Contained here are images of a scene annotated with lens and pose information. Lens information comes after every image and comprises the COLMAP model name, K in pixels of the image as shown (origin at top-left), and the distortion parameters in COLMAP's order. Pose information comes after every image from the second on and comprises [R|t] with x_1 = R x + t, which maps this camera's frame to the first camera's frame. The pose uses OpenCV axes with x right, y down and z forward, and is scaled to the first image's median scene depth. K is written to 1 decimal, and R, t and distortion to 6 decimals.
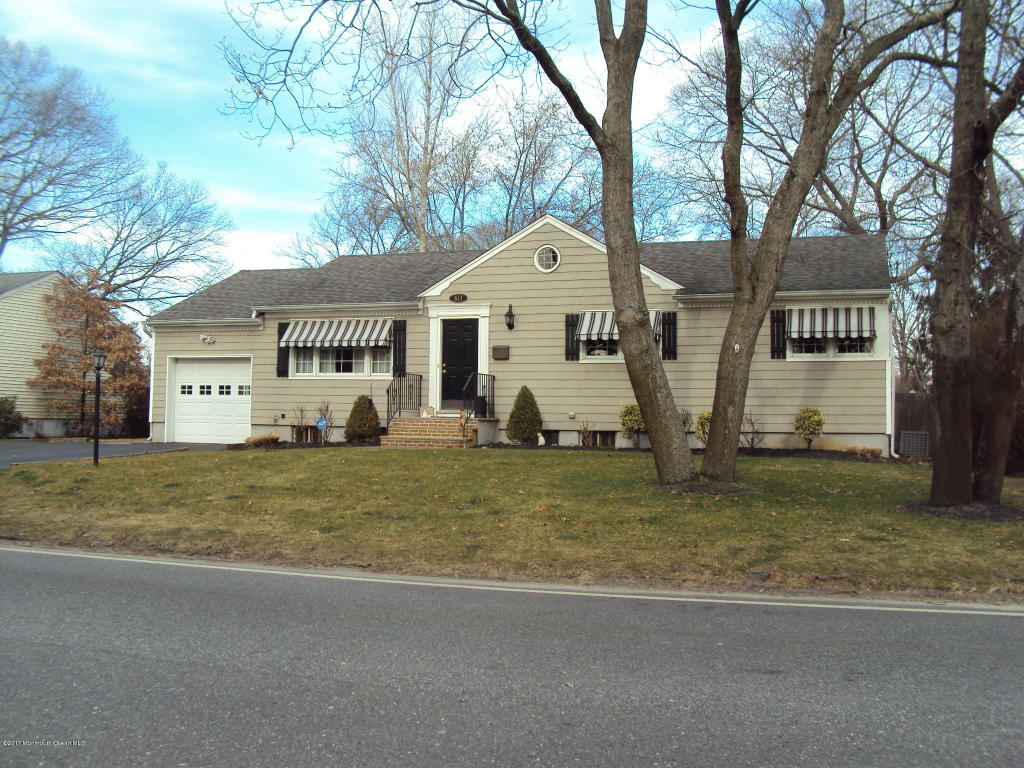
lens RADIAL K [[1066.8, 0, 506.0], [0, 1066.8, 371.5], [0, 0, 1]] dist [-0.124928, 0.000000]
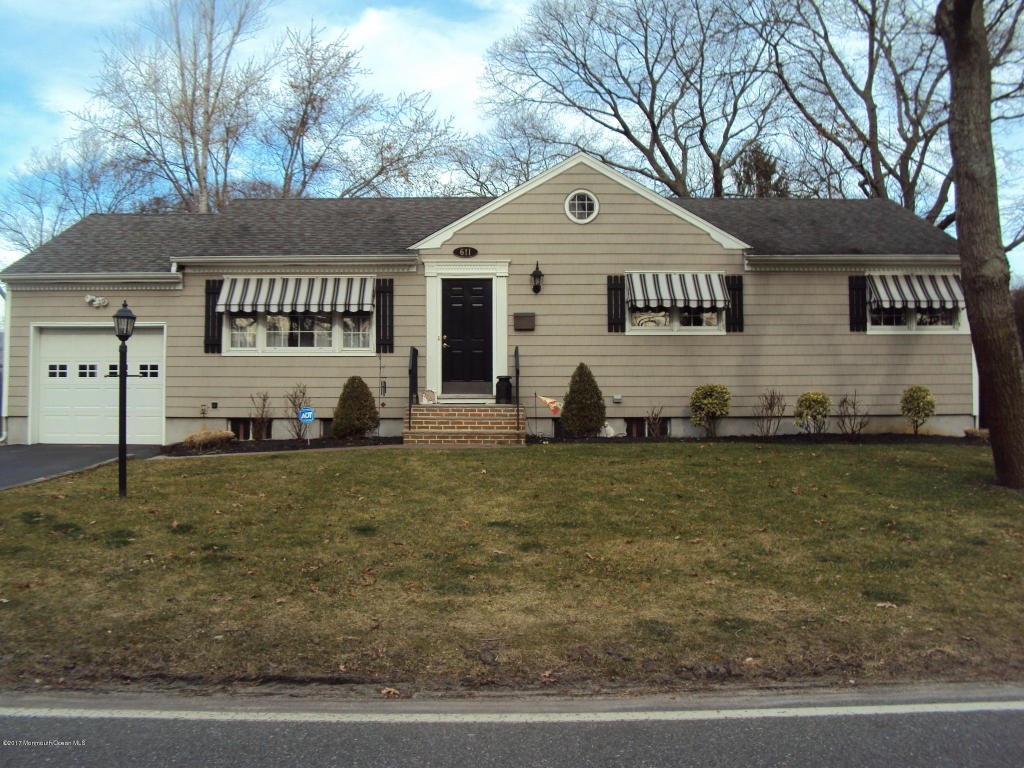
lens RADIAL K [[1066.8, 0, 498.5], [0, 1066.8, 367.1], [0, 0, 1]] dist [-0.124928, 0.000000]
pose [[0.943644, -0.006448, 0.330899, -0.283275], [-0.000824, 0.999761, 0.021831, -0.001148], [-0.330961, -0.020873, 0.943414, 0.248455]]
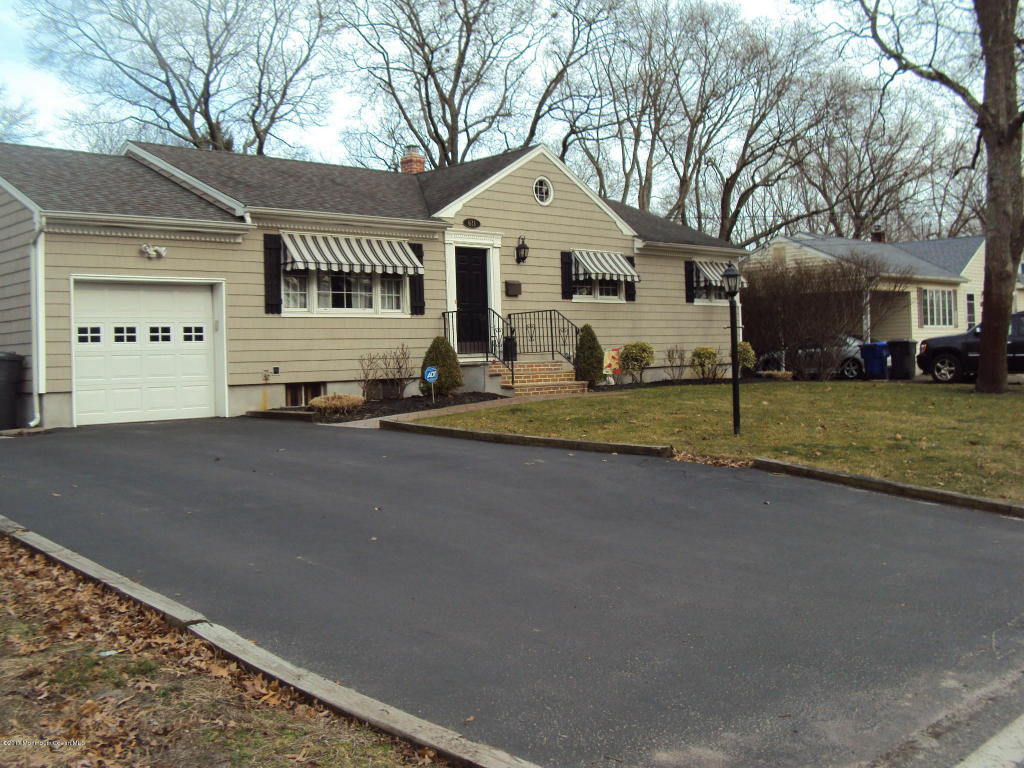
lens RADIAL K [[1066.8, 0, 512.4], [0, 1066.8, 374.9], [0, 0, 1]] dist [-0.124928, 0.000000]
pose [[0.437923, -0.039186, 0.898158, -0.805054], [-0.003913, 0.998957, 0.045492, 0.013821], [-0.899004, -0.023436, 0.437312, 0.595221]]
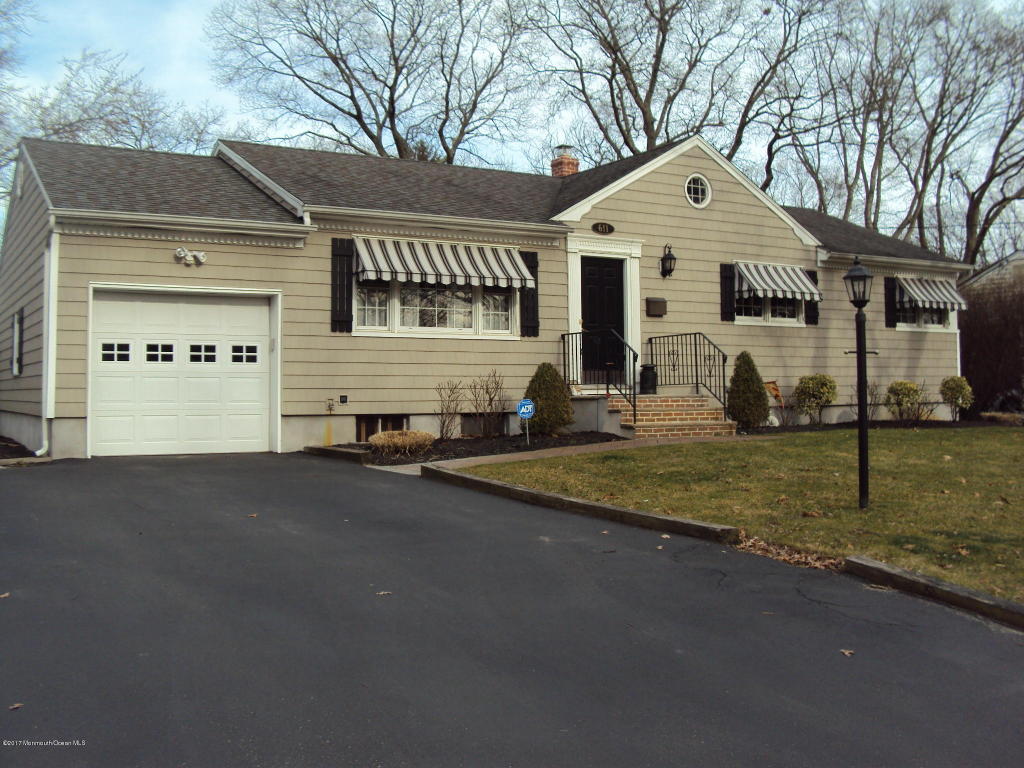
lens RADIAL K [[1066.8, 0, 508.2], [0, 1066.8, 366.1], [0, 0, 1]] dist [-0.124928, 0.000000]
pose [[0.641677, 0.002145, 0.766972, -0.635191], [-0.018290, 0.999754, 0.012507, 0.015908], [-0.766757, -0.022053, 0.641558, 0.589526]]
